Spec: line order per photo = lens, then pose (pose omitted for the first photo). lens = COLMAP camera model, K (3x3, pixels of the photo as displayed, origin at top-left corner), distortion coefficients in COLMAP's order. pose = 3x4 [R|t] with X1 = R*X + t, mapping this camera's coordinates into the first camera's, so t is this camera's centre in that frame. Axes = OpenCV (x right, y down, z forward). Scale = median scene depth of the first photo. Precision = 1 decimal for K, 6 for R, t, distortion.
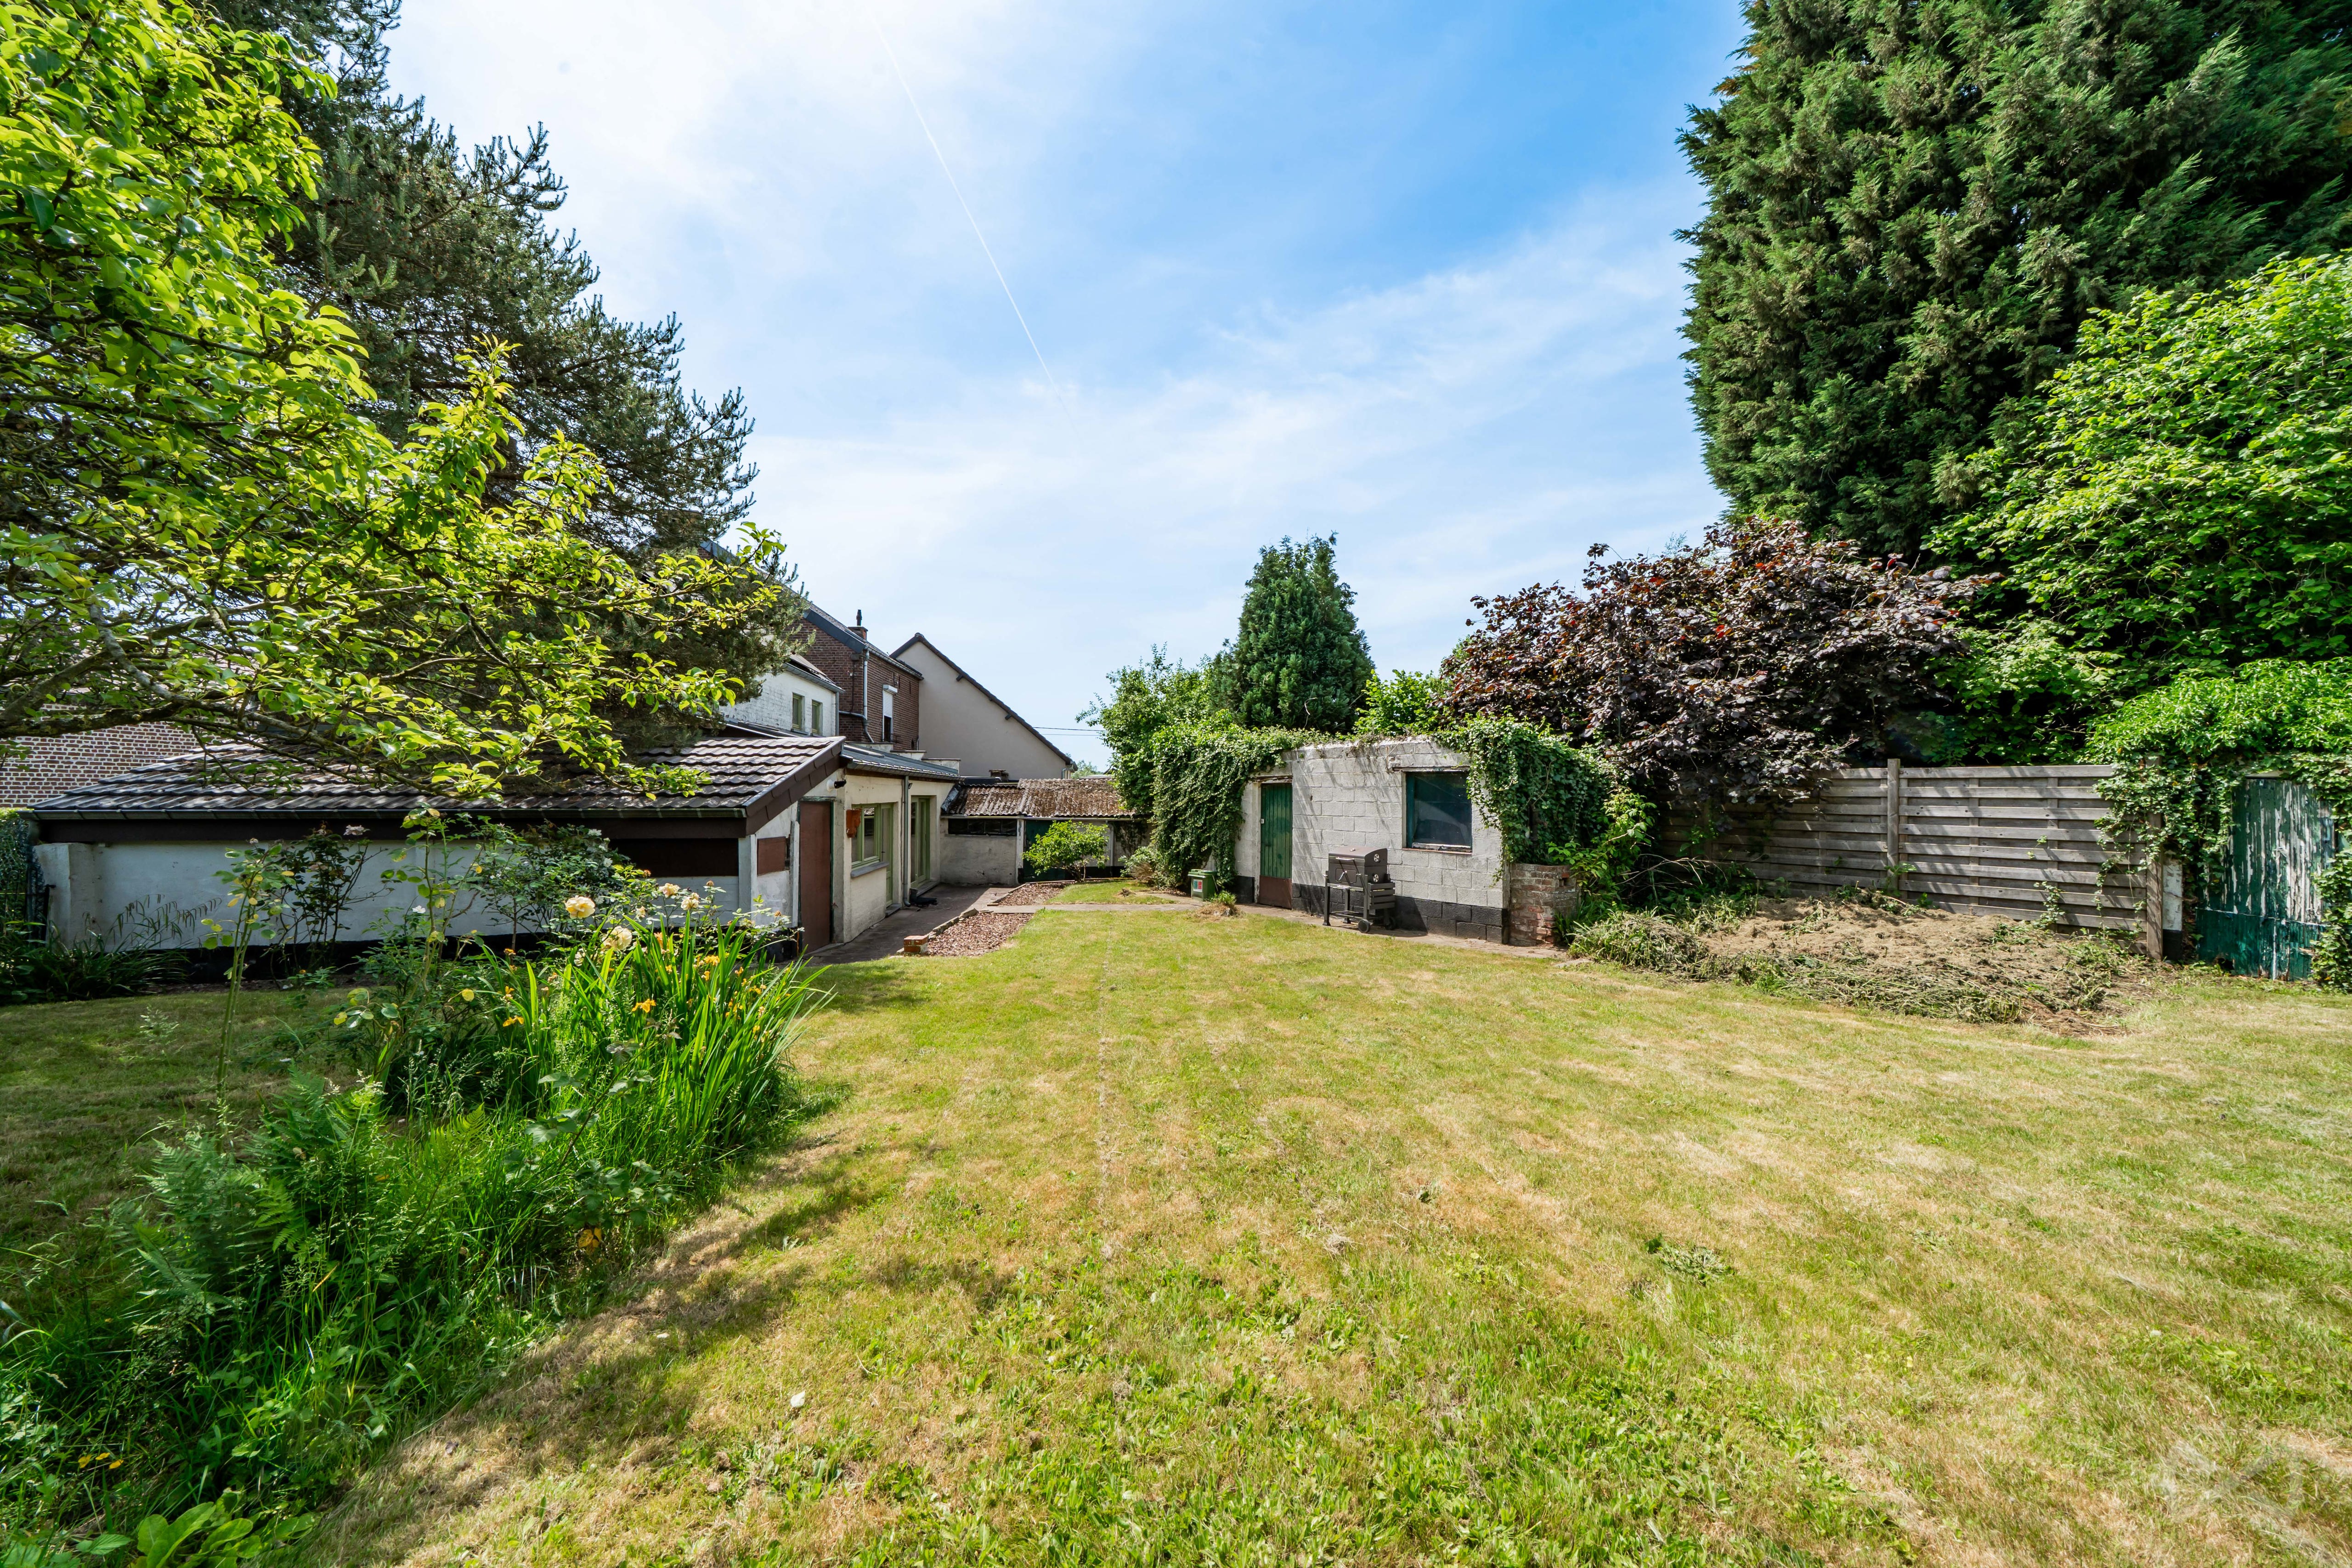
lens RADIAL K [[798.1, 0, 1175.5], [0, 798.1, 787.1], [0, 0, 1]] dist [-0.005666, -0.000096]
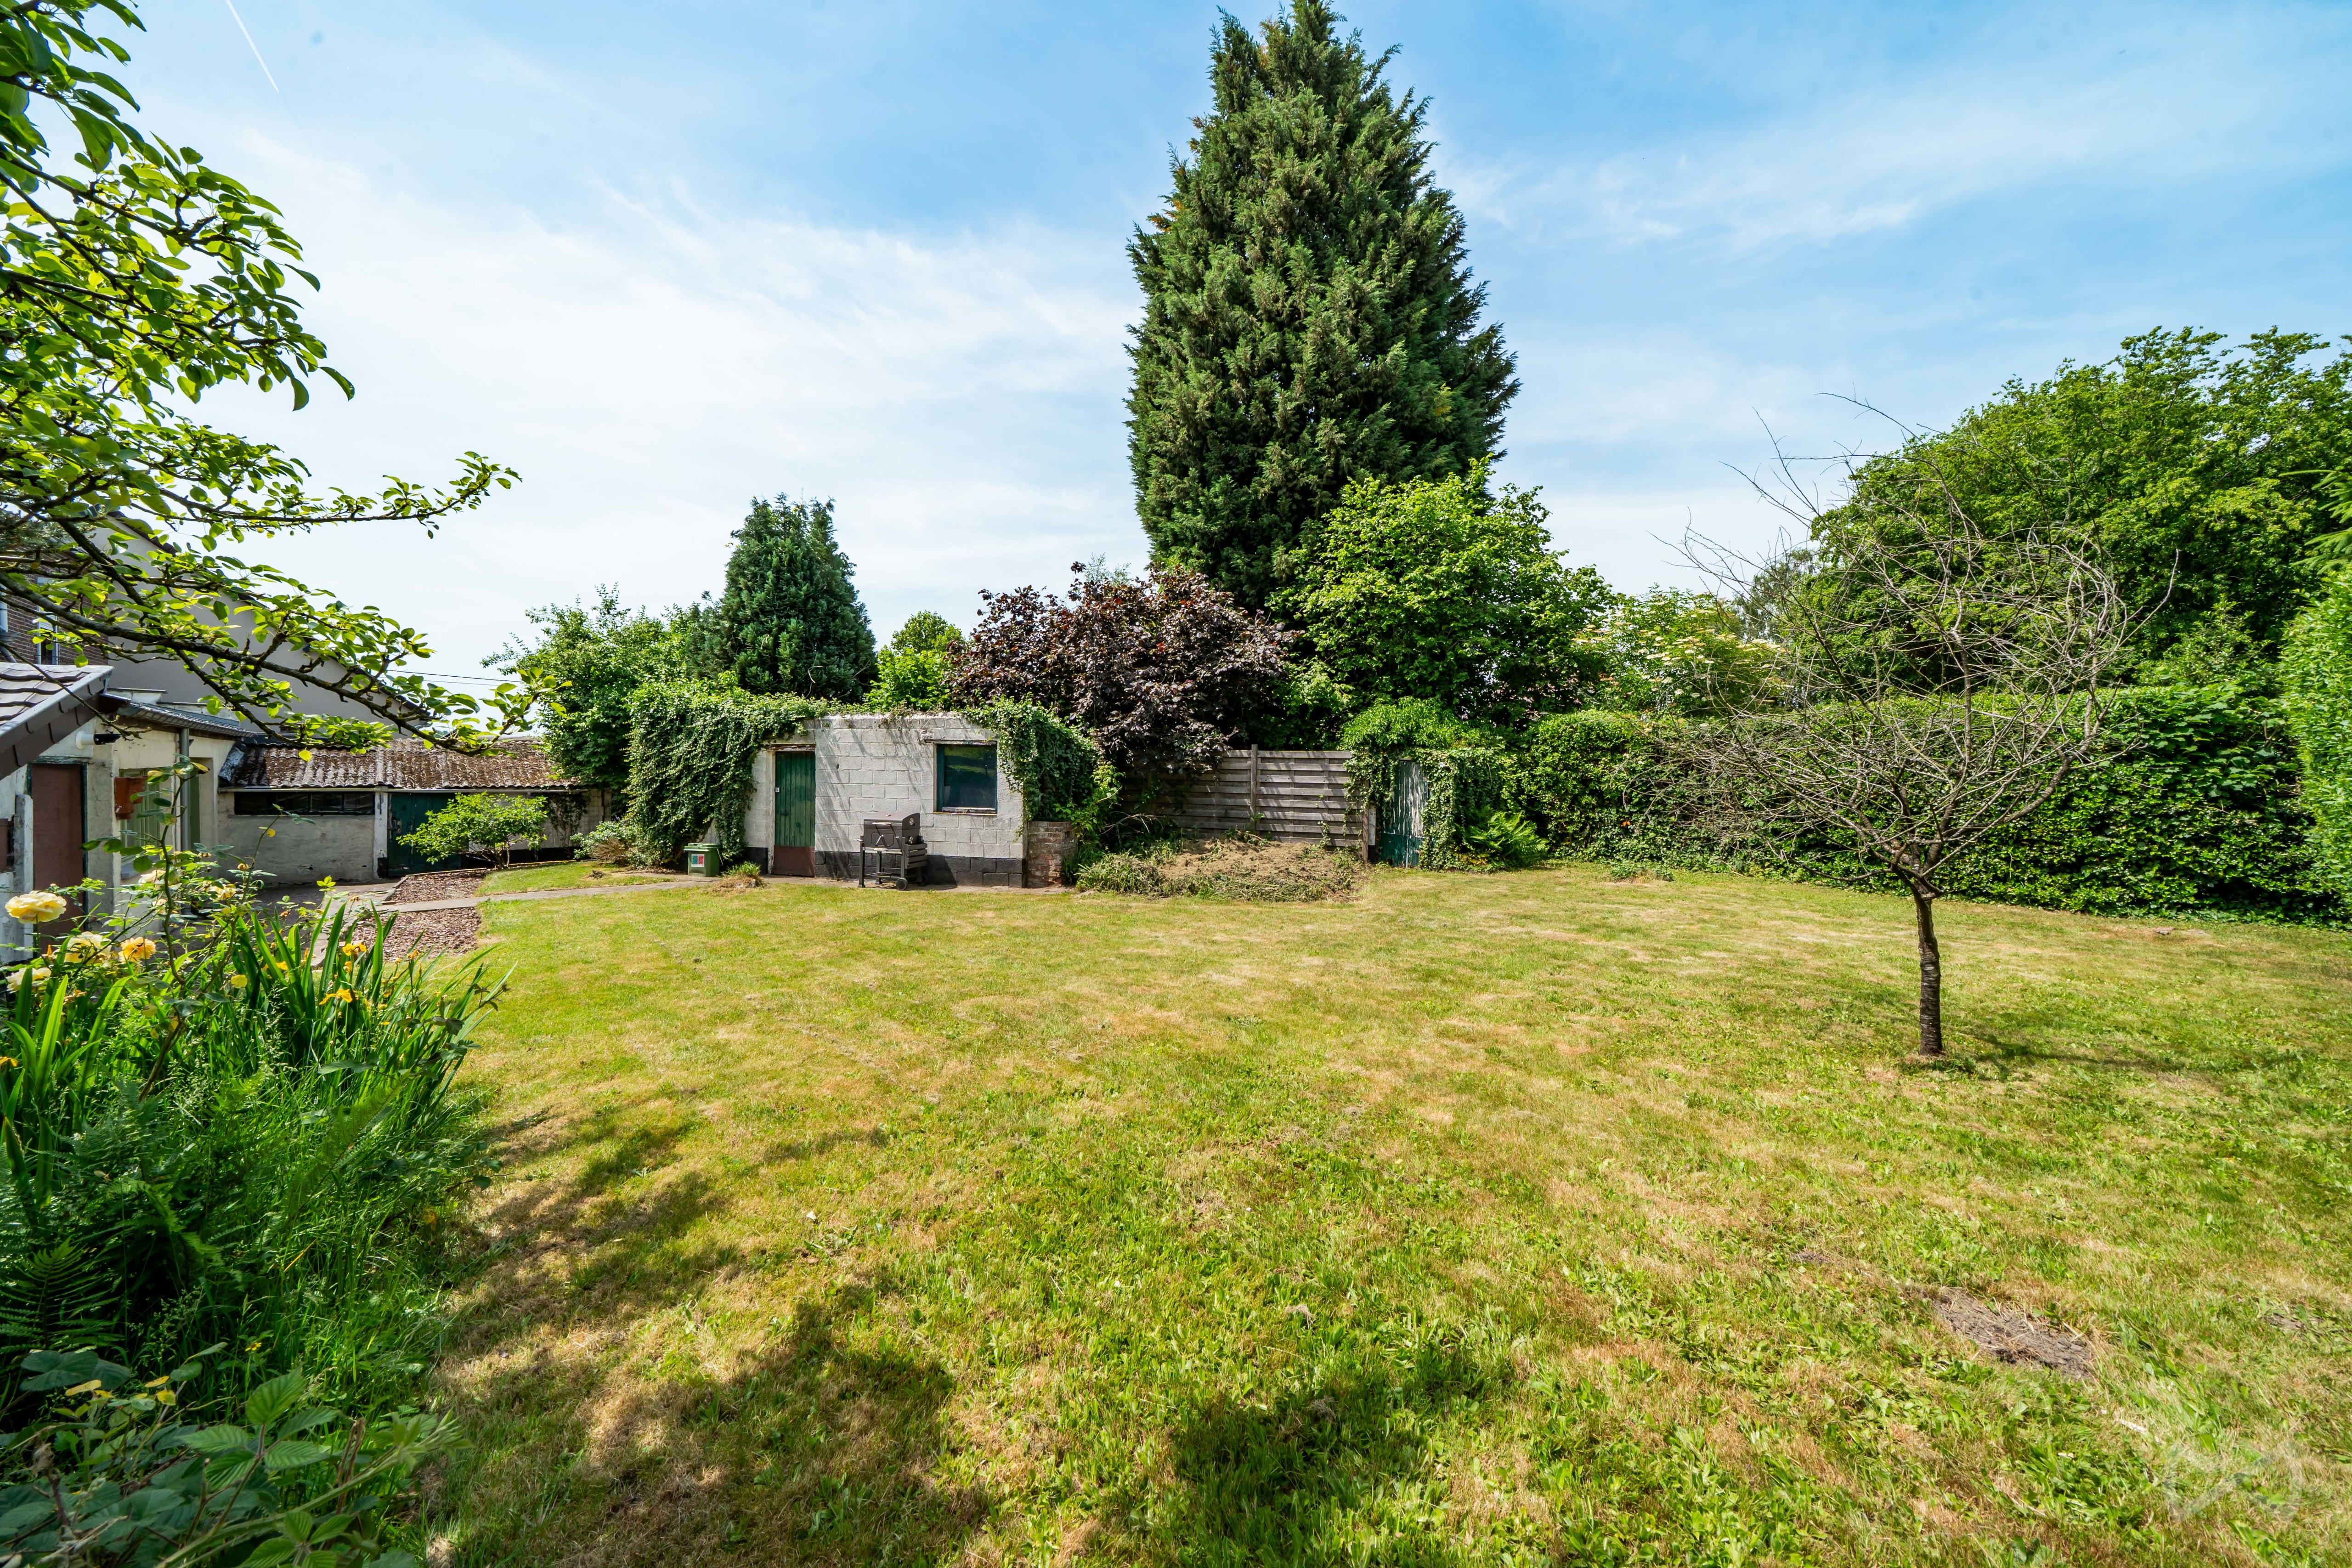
lens RADIAL K [[789.7, 0, 1176.0], [0, 789.7, 784.0], [0, 0, 1]] dist [0.000049, -0.000078]
pose [[0.773622, -0.004554, 0.633631, -0.154341], [-0.016406, 0.999495, 0.027213, 0.001418], [-0.633435, -0.031448, 0.773156, -0.069689]]
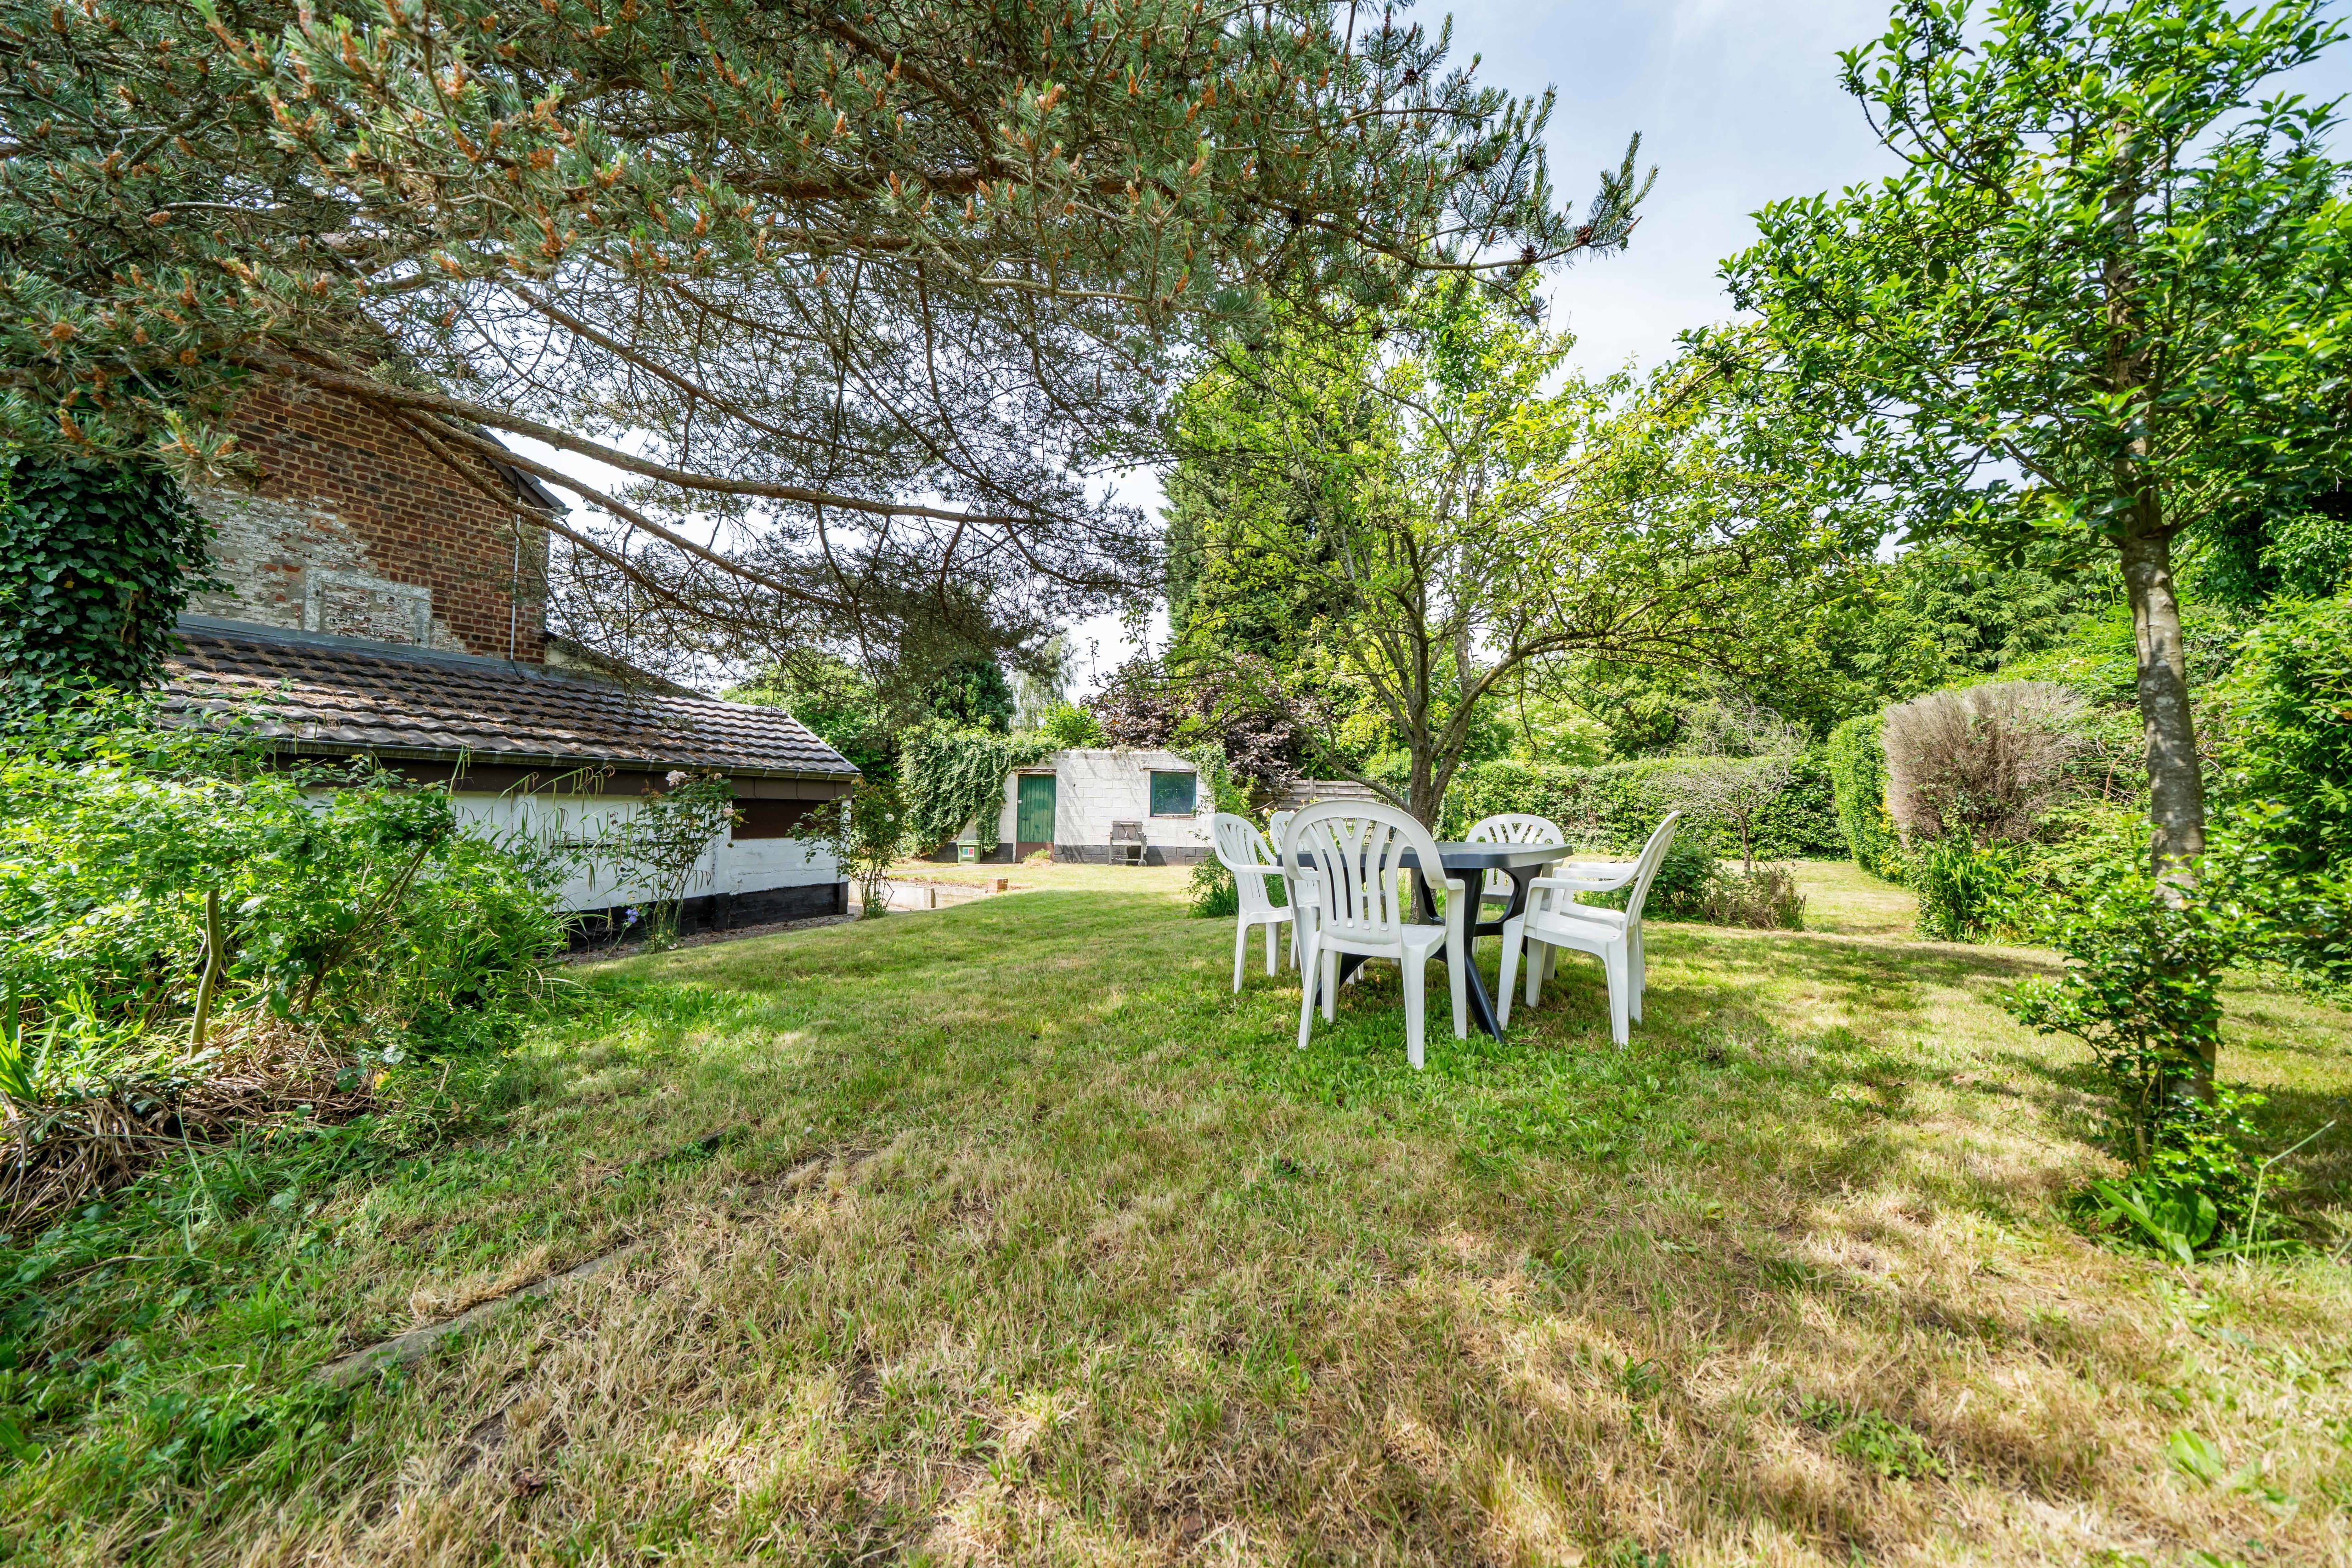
lens RADIAL K [[789.7, 0, 1176.0], [0, 789.7, 784.0], [0, 0, 1]] dist [0.000049, -0.000078]
pose [[0.573527, 0.039995, 0.818210, -1.034220], [-0.027013, 0.999188, -0.029906, 0.056390], [-0.818741, -0.004950, 0.574142, 0.013426]]
